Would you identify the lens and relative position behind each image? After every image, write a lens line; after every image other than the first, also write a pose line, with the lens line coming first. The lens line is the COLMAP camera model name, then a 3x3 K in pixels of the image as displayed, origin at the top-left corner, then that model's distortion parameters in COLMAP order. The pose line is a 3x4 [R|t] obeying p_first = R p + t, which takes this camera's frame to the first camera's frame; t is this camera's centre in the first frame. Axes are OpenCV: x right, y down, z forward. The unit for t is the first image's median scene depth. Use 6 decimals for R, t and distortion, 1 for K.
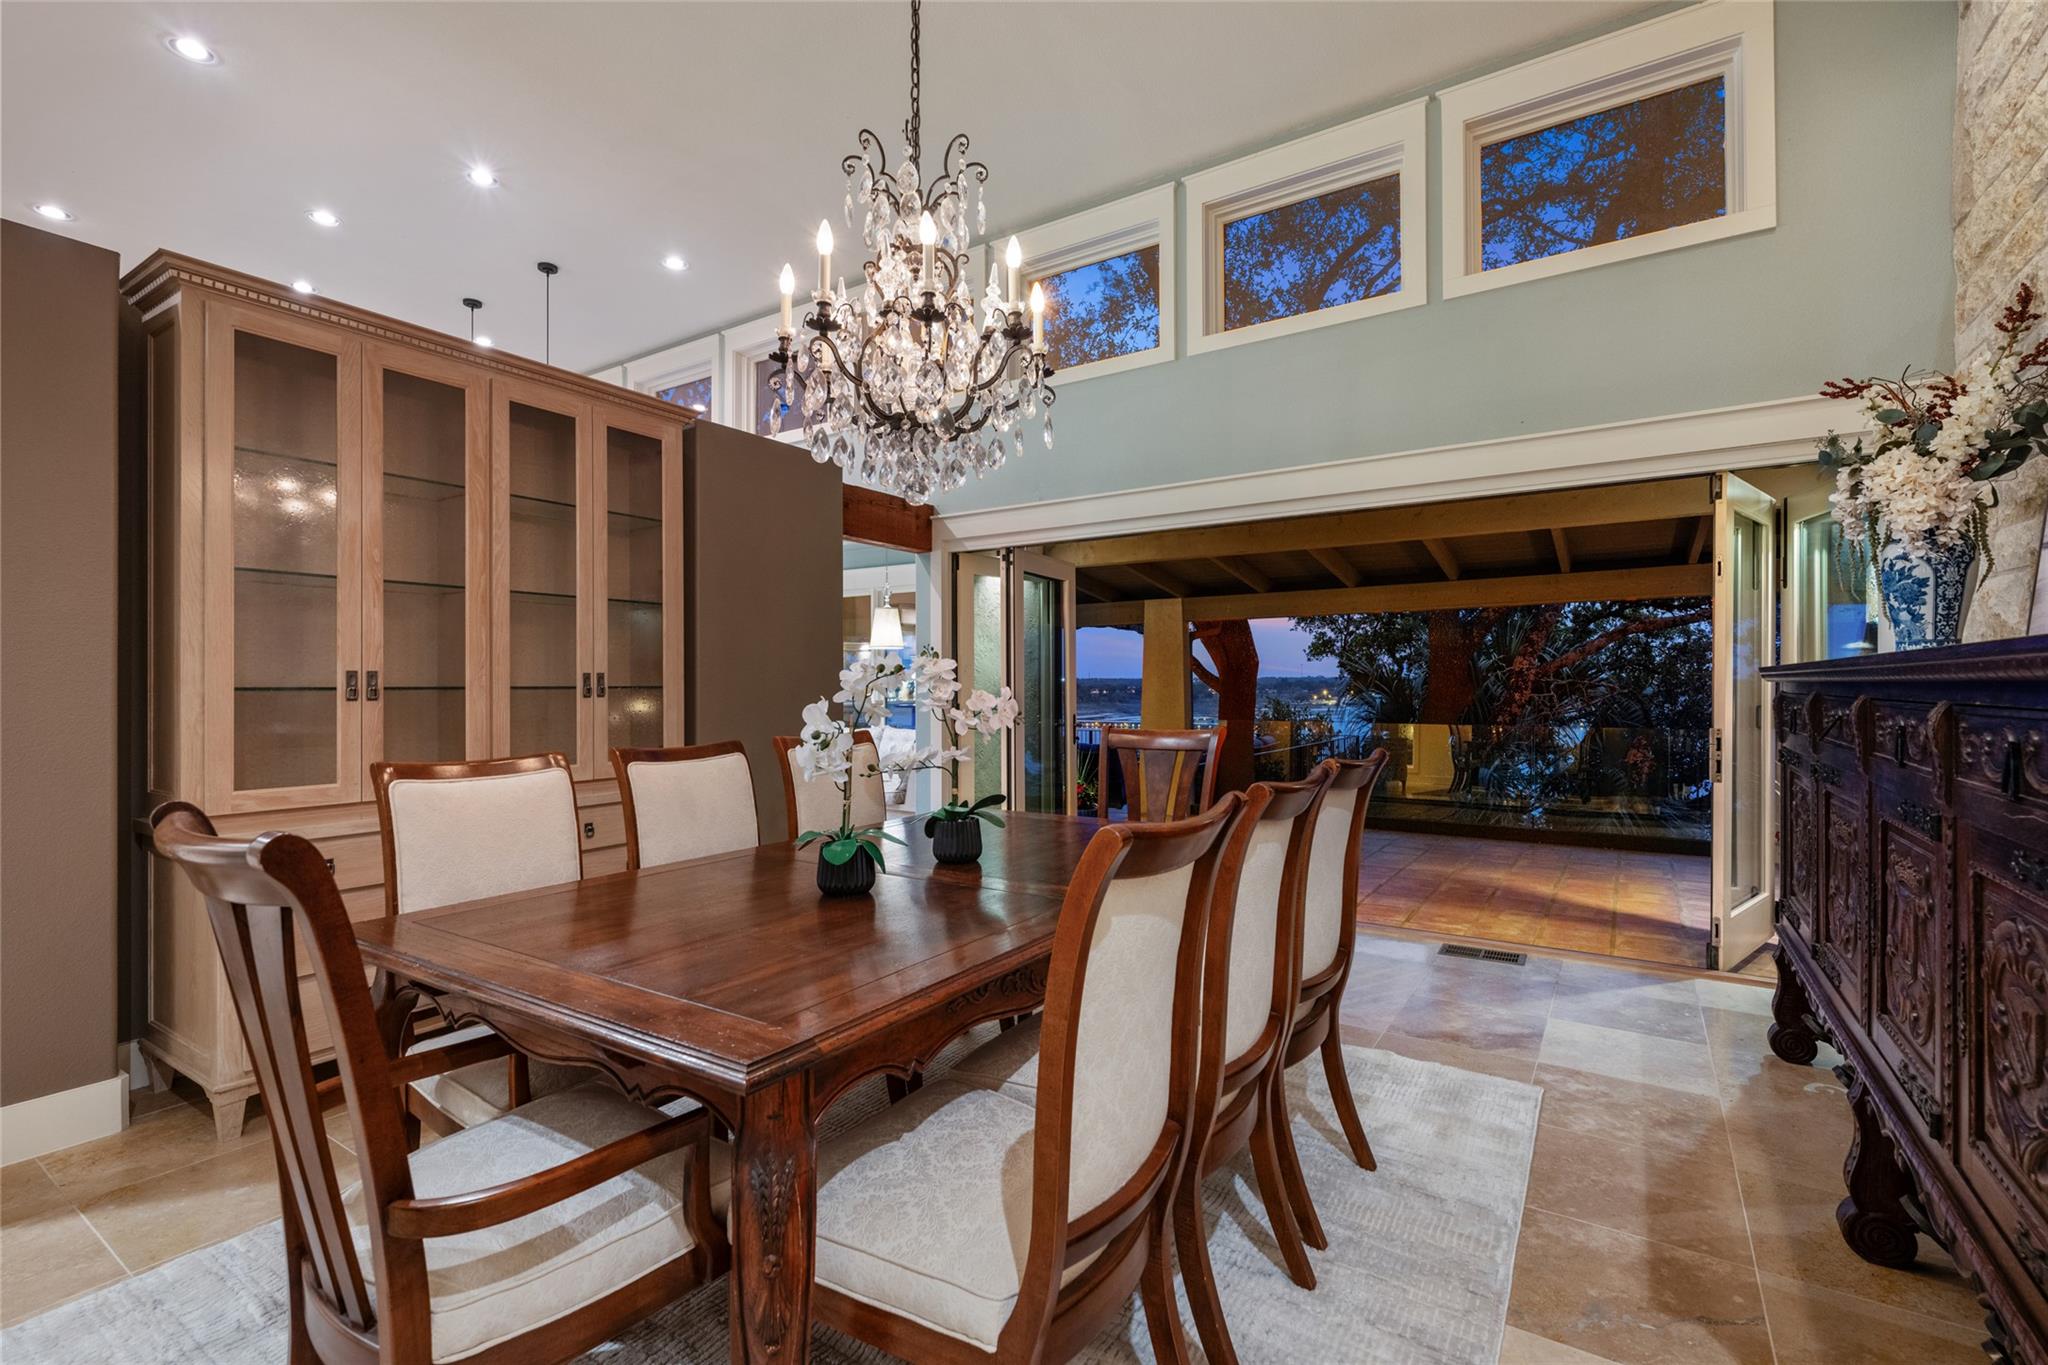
lens RADIAL K [[924.5, 0, 1023.4], [0, 924.5, 686.8], [0, 0, 1]] dist [0.000196, 0.000004]
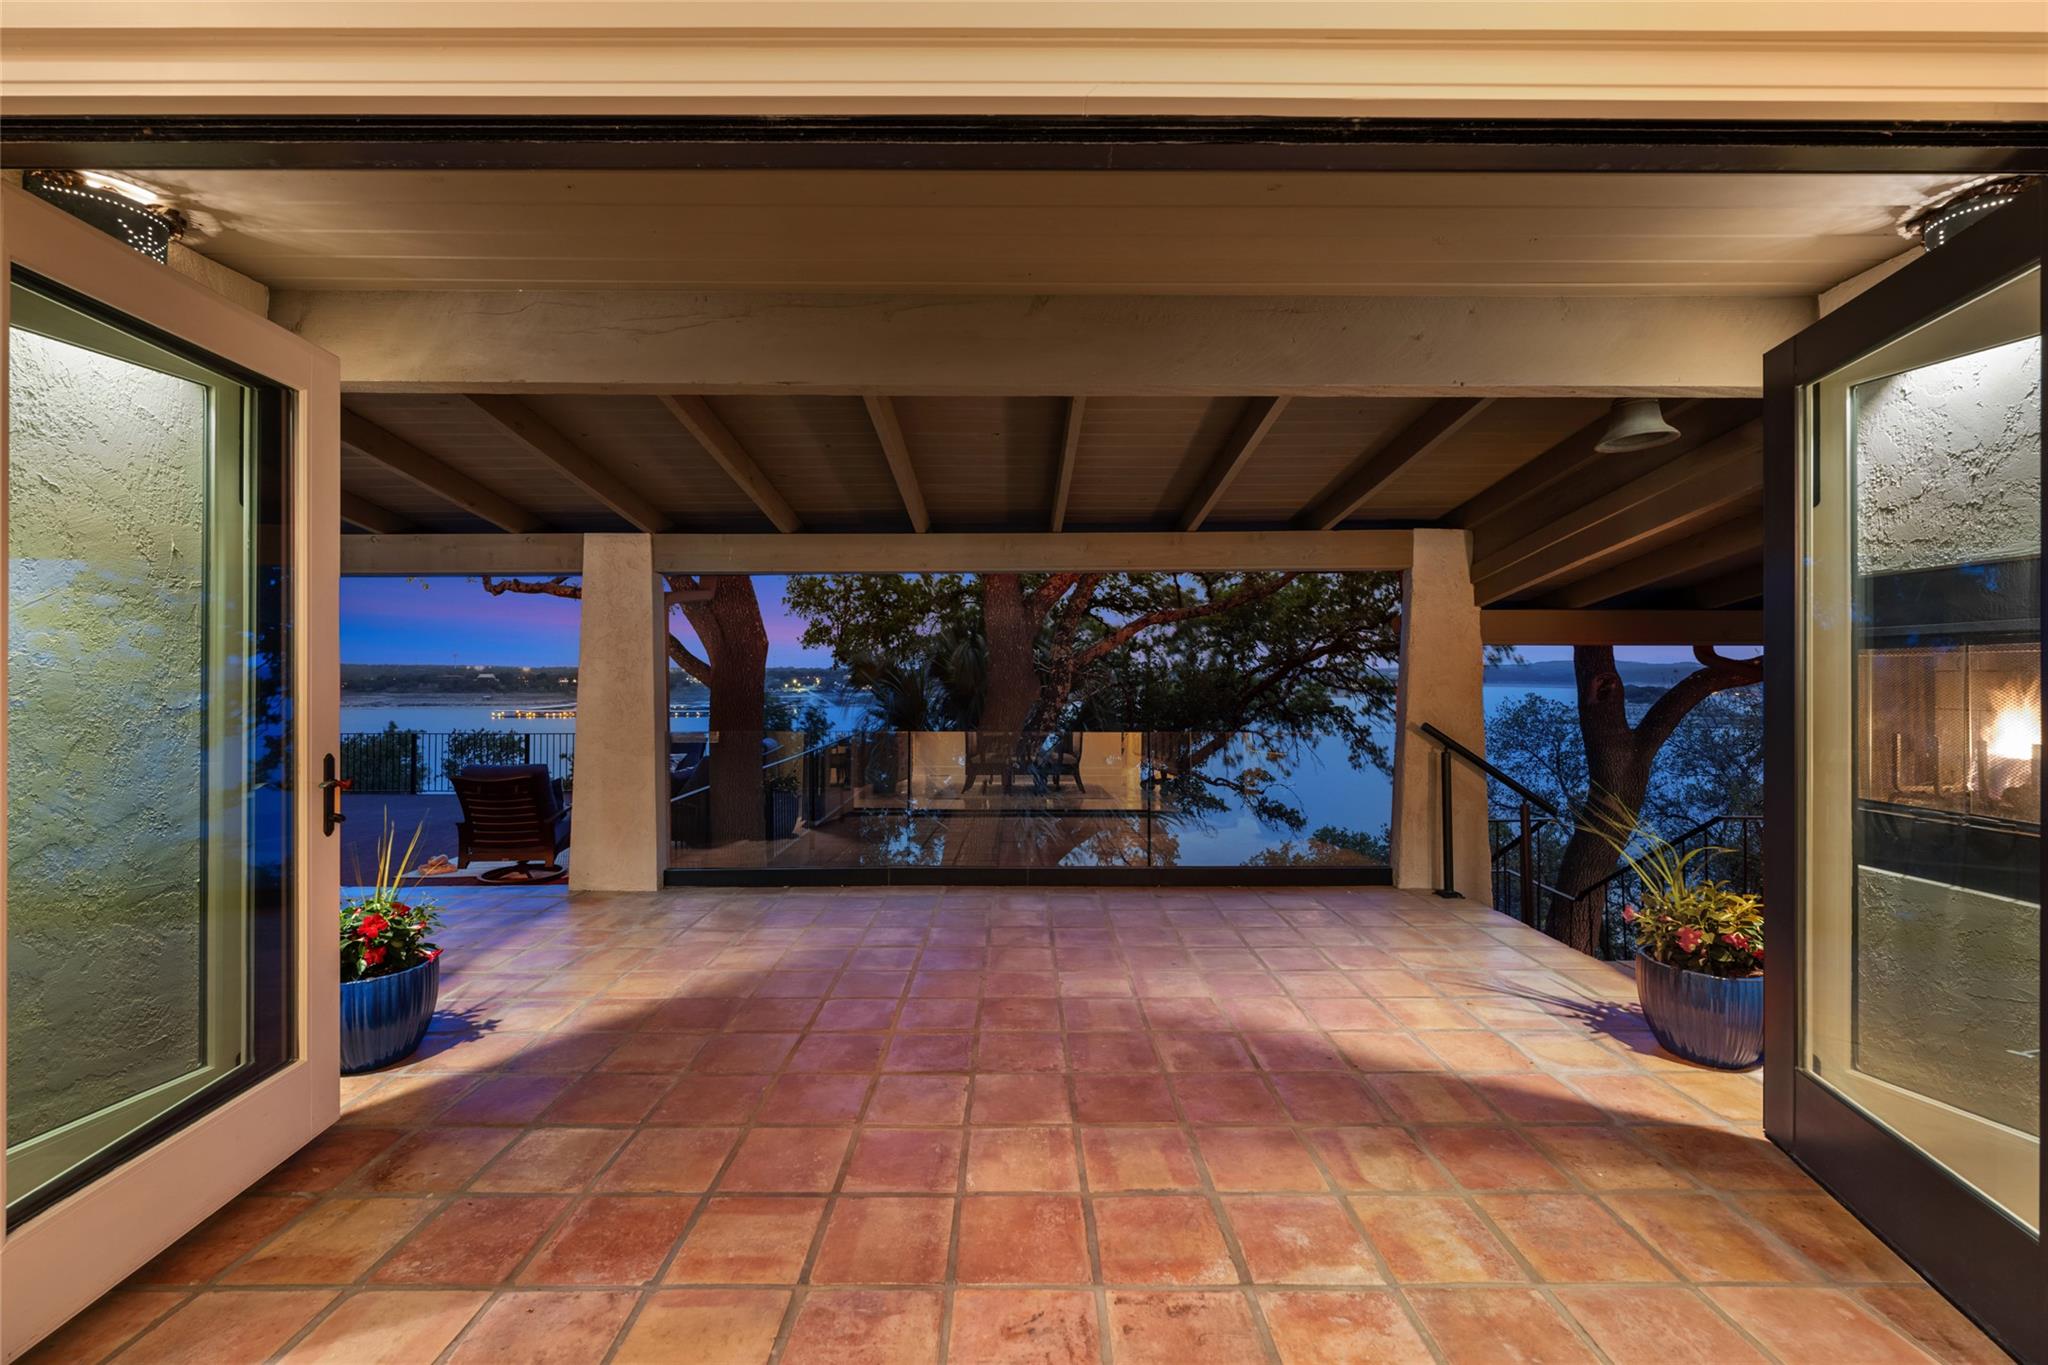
lens RADIAL K [[810.8, 0, 1021.0], [0, 810.8, 674.8], [0, 0, 1]] dist [-0.002685, -0.000467]
pose [[0.831056, 0.003934, 0.556175, 0.049278], [-0.002960, 0.999992, -0.002650, -0.001219], [-0.556181, 0.000556, 0.831061, 0.267017]]
